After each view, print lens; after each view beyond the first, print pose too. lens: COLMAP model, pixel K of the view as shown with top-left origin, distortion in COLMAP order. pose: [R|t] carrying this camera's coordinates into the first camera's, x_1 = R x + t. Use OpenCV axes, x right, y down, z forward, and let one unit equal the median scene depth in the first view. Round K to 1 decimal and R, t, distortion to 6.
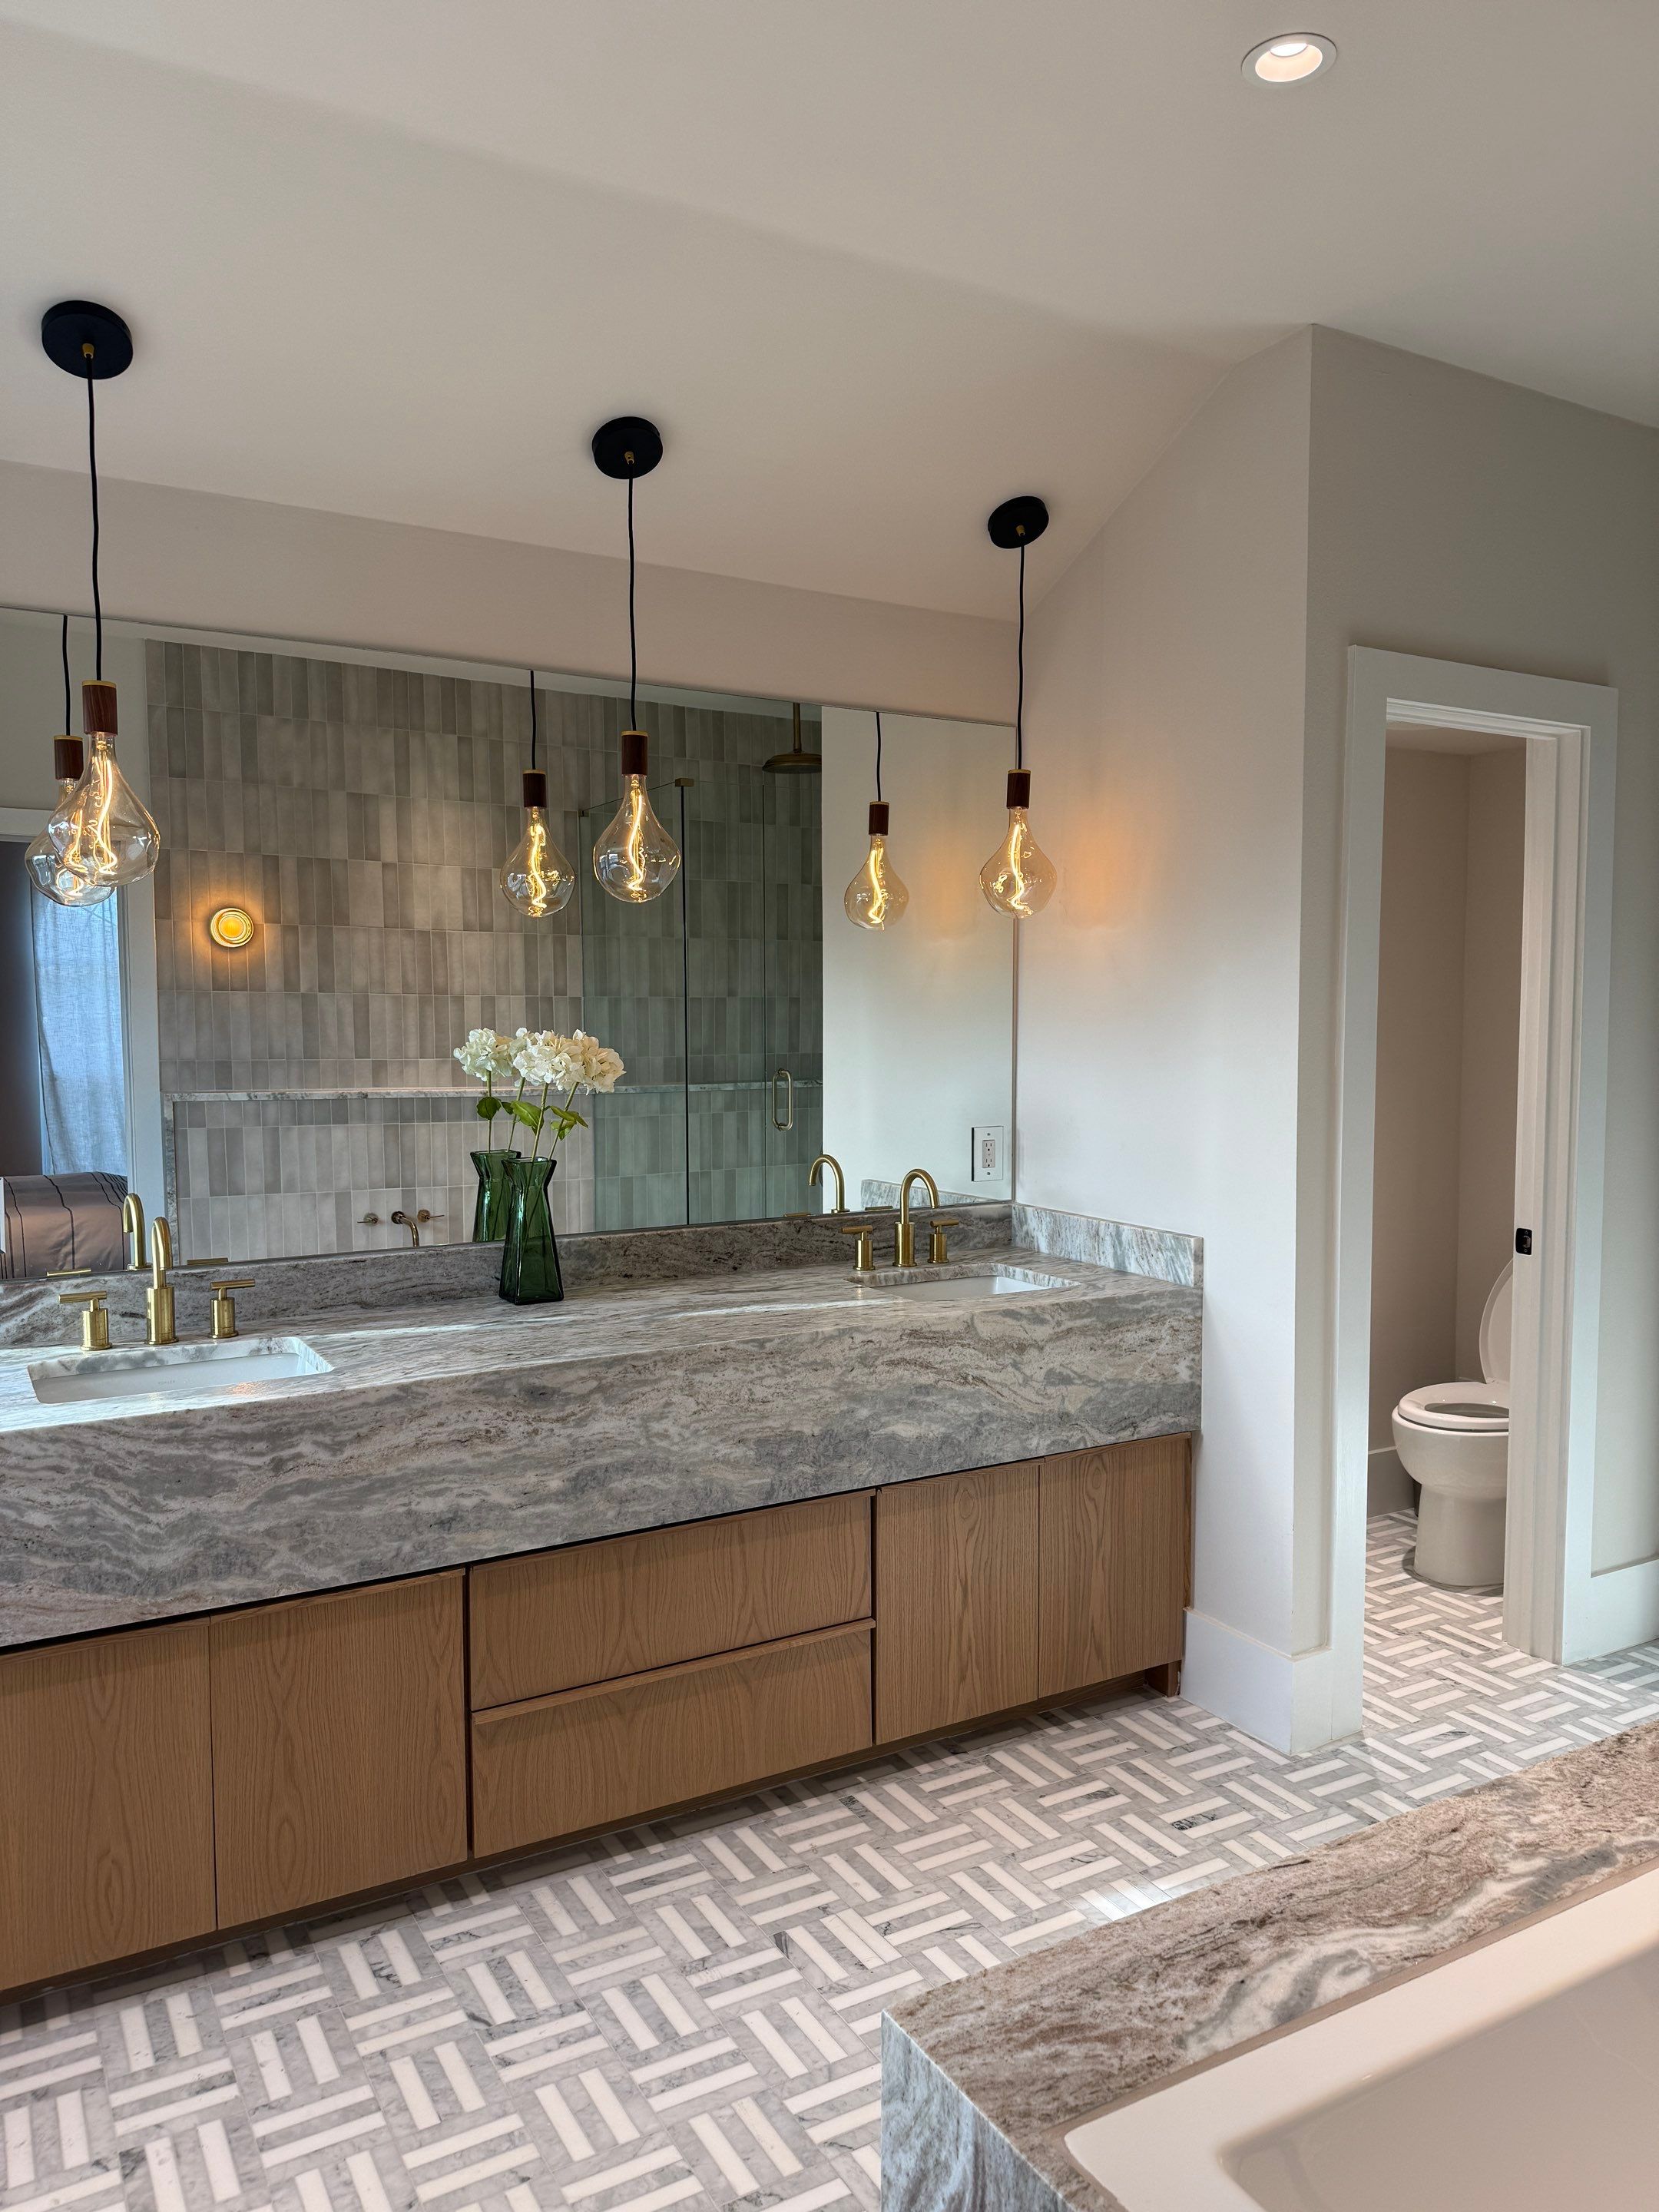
lens RADIAL K [[1571.2, 0, 829.1], [0, 1571.2, 1088.0], [0, 0, 1]] dist [0.032435, -0.030239]
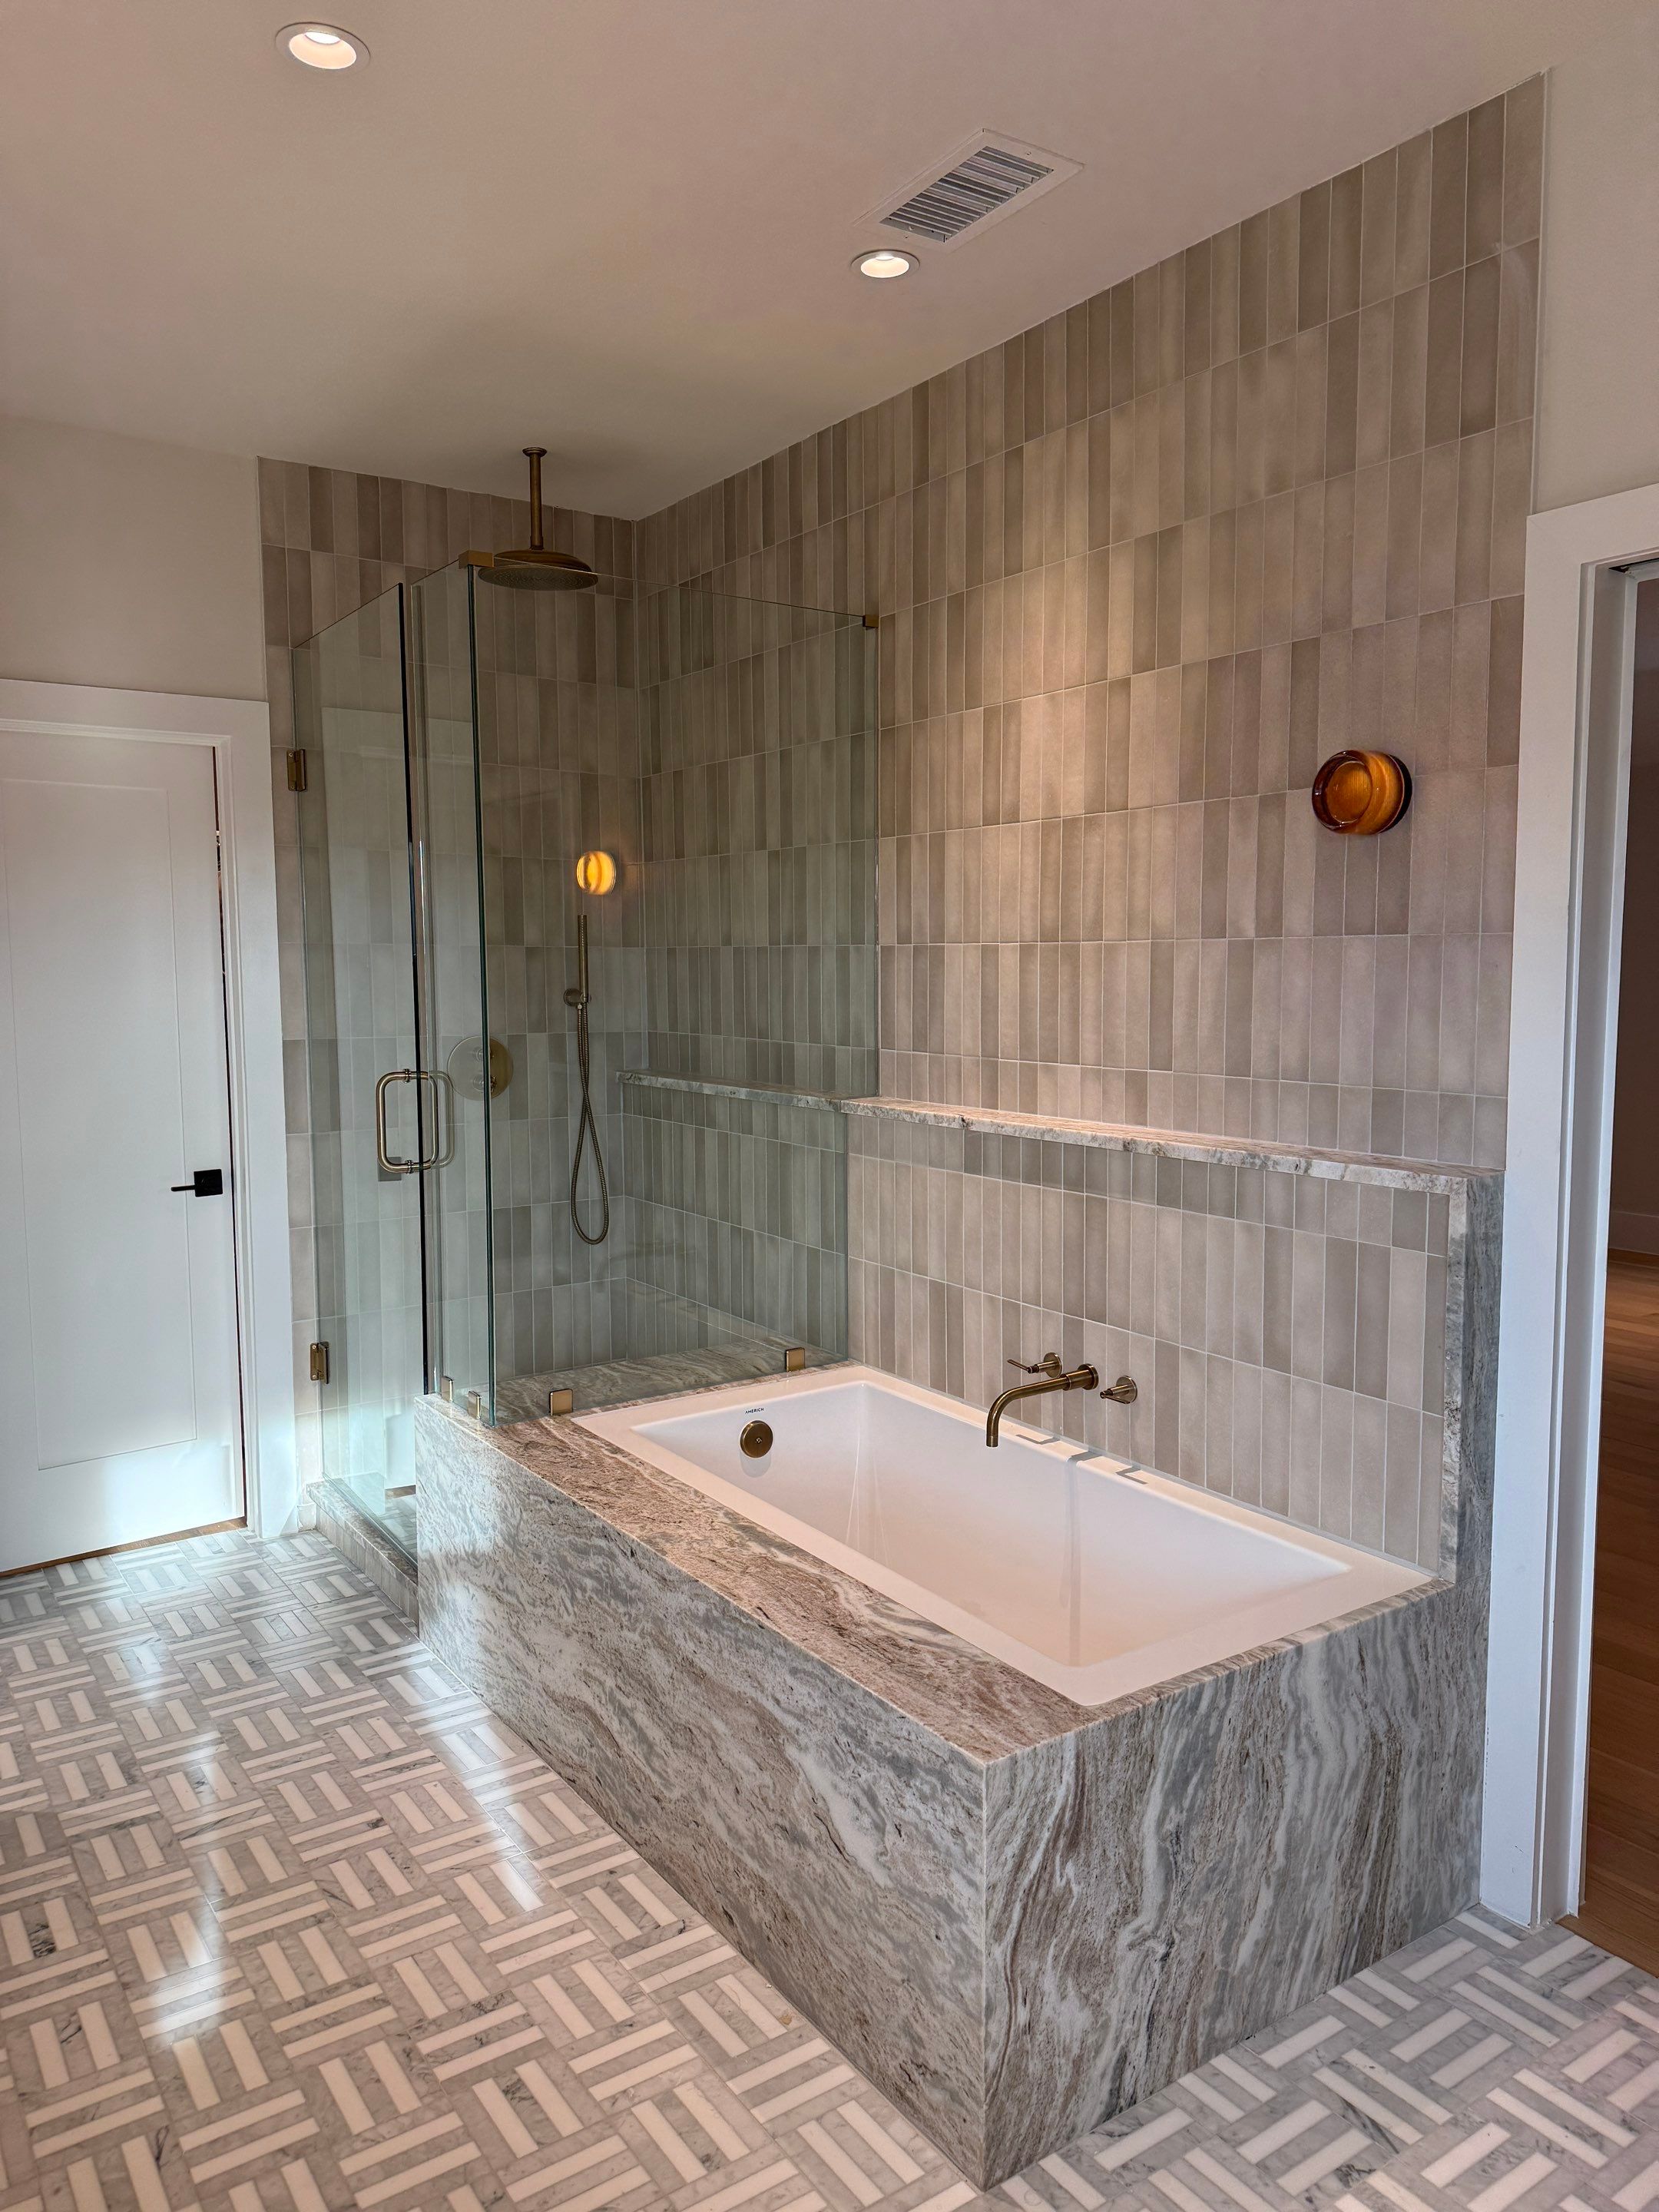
lens RADIAL K [[1571.2, 0, 810.5], [0, 1571.2, 1106.0], [0, 0, 1]] dist [0.032435, -0.030239]
pose [[-0.075239, -0.095360, 0.992595, -0.562093], [0.061245, 0.993096, 0.100050, -0.040421], [-0.995283, 0.068319, -0.068880, 0.570445]]
